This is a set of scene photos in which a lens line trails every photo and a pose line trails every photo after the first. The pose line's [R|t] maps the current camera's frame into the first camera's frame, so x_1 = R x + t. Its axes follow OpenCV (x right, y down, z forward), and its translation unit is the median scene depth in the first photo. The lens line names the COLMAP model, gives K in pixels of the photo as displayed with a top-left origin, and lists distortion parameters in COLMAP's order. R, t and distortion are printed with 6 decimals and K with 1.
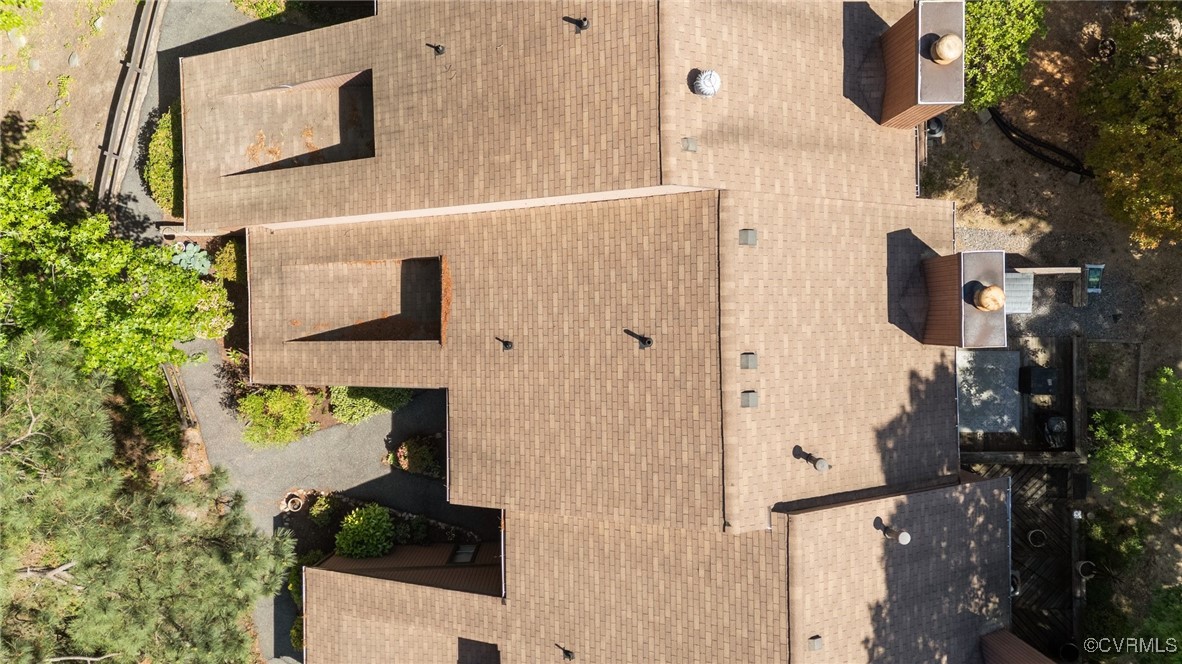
lens RADIAL K [[811.3, 0, 602.1], [0, 811.3, 326.0], [0, 0, 1]] dist [0.076716, -0.111945]
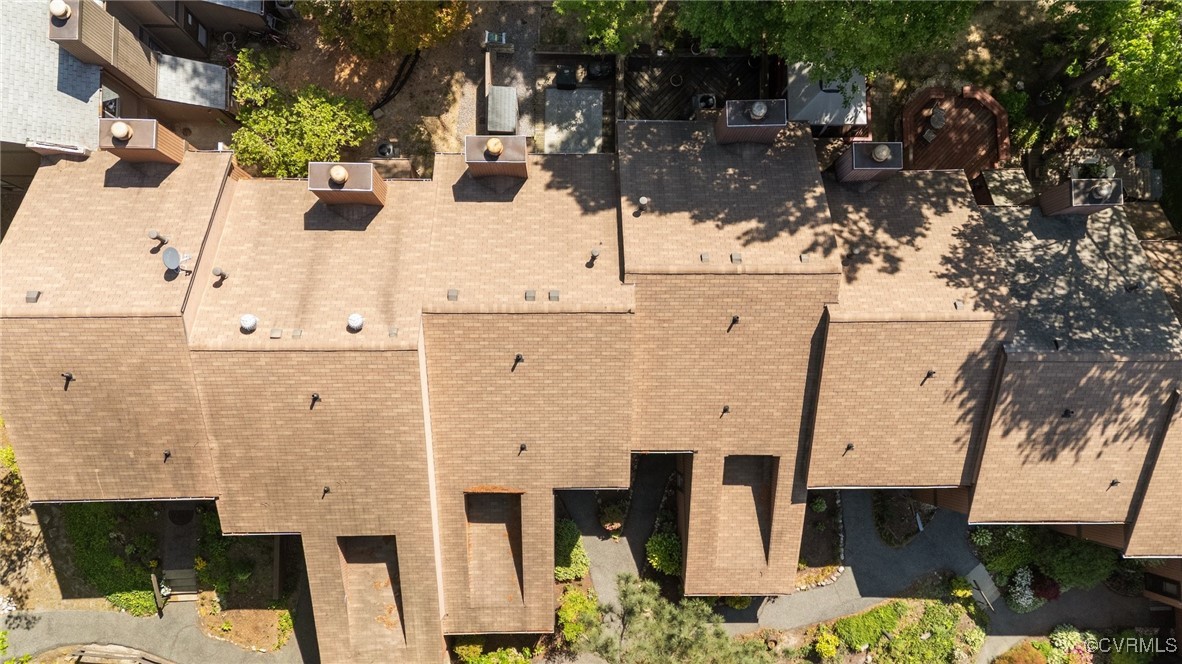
lens RADIAL K [[811.3, 0, 602.1], [0, 811.3, 326.0], [0, 0, 1]] dist [0.076716, -0.111945]
pose [[0.013353, -0.998496, 0.053168, 0.031703], [0.999333, 0.015135, 0.033247, 0.115215], [-0.034002, 0.052689, 0.998032, -0.526972]]
